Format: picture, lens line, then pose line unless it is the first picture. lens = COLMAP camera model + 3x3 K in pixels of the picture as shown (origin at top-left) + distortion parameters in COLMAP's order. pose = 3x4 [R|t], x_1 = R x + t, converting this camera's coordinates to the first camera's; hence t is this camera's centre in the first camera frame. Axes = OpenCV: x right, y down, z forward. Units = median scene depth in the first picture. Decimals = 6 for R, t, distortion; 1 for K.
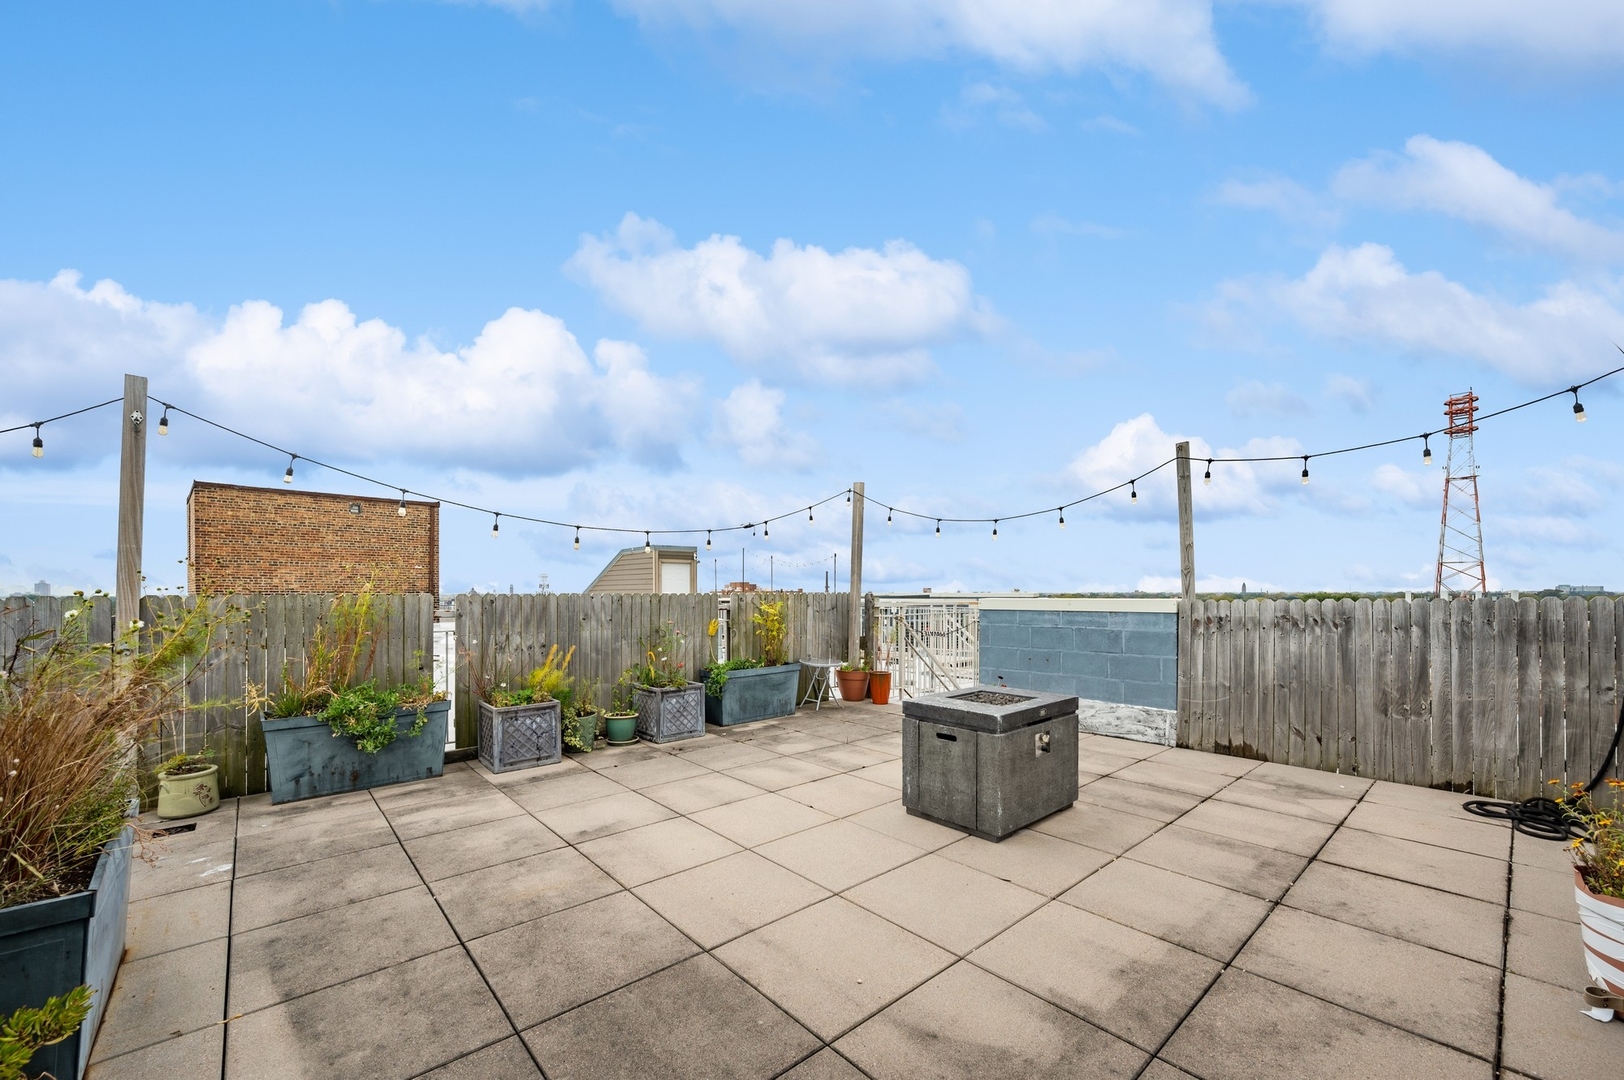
lens RADIAL K [[647.8, 0, 805.0], [0, 647.8, 588.4], [0, 0, 1]] dist [-0.001109, -0.000058]
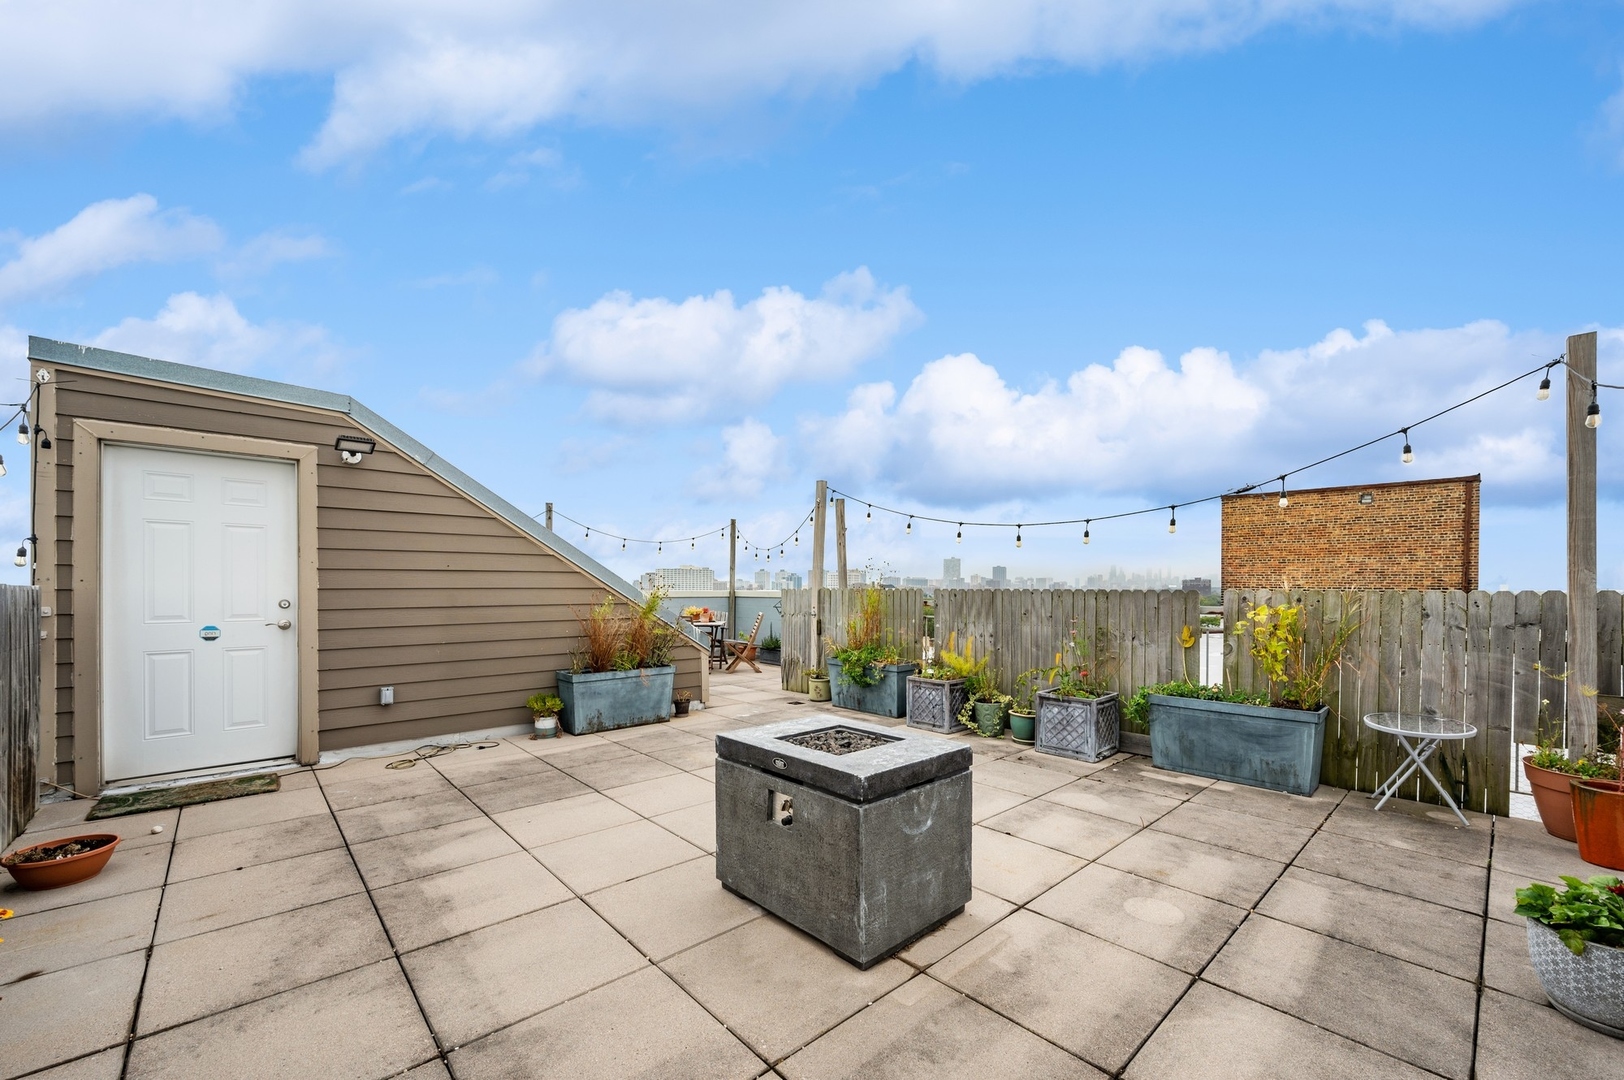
lens RADIAL K [[647.8, 0, 831.2], [0, 647.8, 585.5], [0, 0, 1]] dist [-0.001109, -0.000058]
pose [[0.023517, -0.000704, -0.999723, 0.655134], [0.002339, 0.999997, -0.000649, 0.002149], [0.999721, -0.002323, 0.023518, 0.645265]]
